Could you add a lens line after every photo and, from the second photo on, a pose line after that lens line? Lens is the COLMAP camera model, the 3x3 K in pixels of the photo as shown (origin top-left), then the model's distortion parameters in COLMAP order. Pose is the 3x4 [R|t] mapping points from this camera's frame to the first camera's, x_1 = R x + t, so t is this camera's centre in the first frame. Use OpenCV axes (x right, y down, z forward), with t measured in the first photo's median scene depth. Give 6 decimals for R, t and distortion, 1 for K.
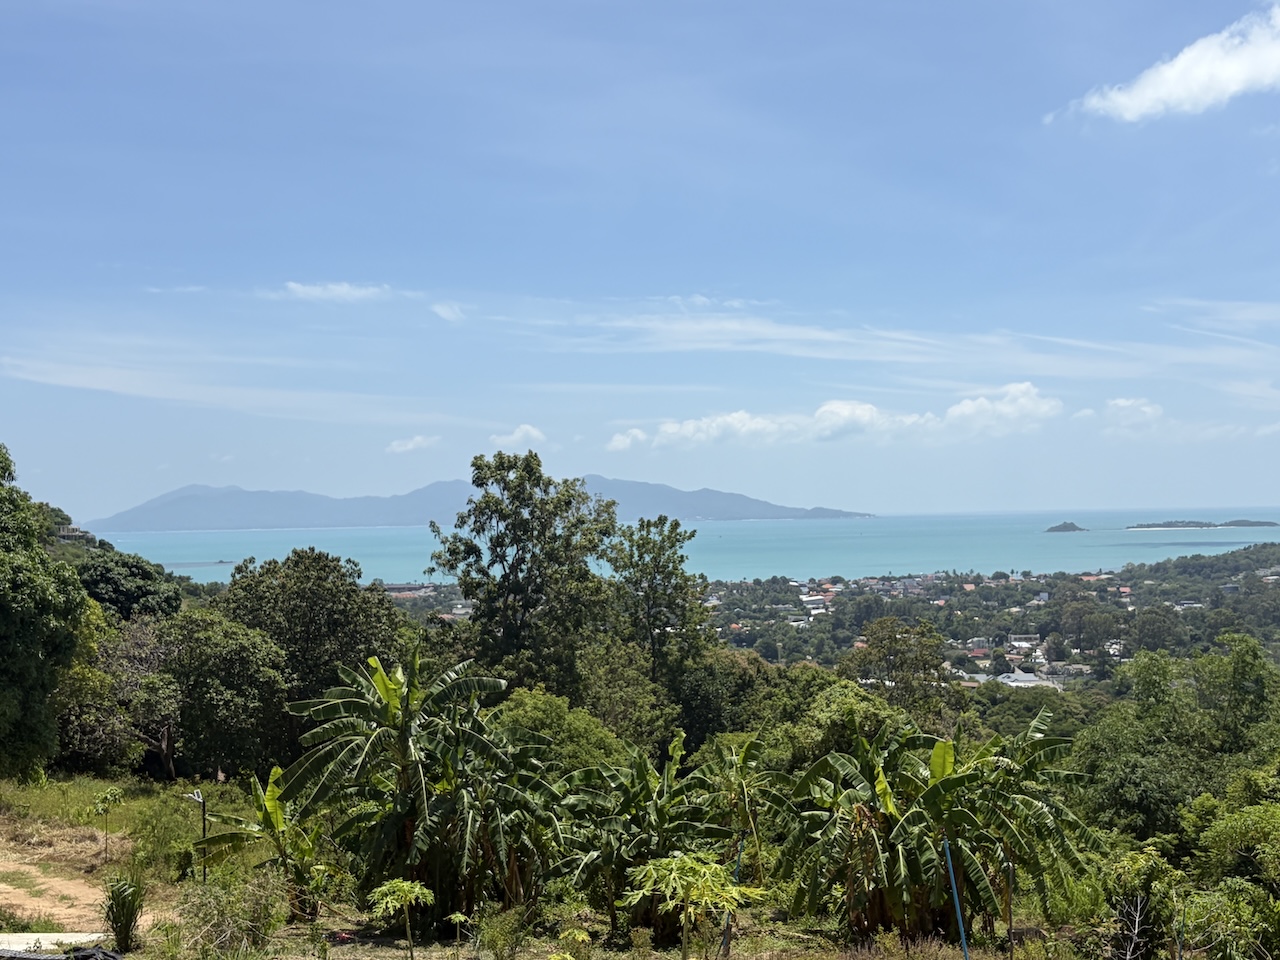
lens RADIAL K [[1685.7, 0, 646.4], [0, 1685.7, 472.2], [0, 0, 1]] dist [0.095947, 0.000000]
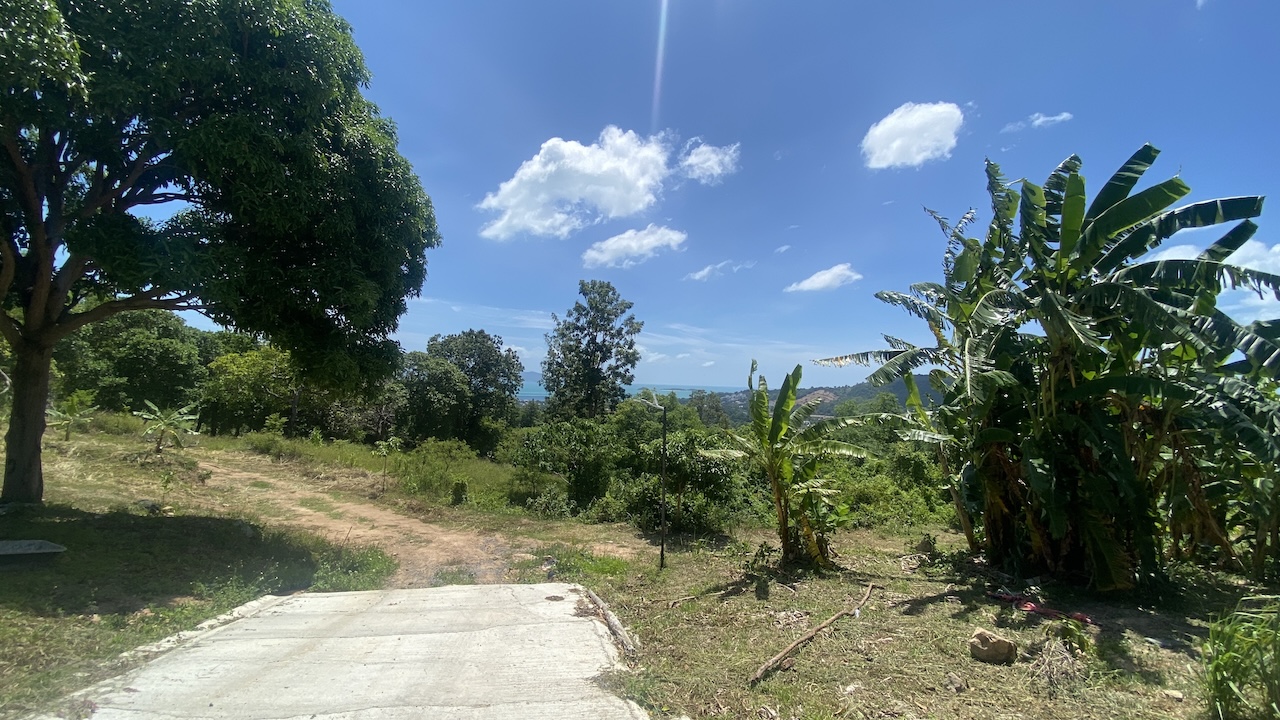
lens RADIAL K [[502.0, 0, 639.1], [0, 502.0, 360.3], [0, 0, 1]] dist [0.001789, 0.000054]
pose [[0.961559, 0.062793, 0.267323, -0.132246], [-0.053962, 0.997731, -0.040260, 0.072629], [-0.269245, 0.024287, 0.962765, 0.313677]]
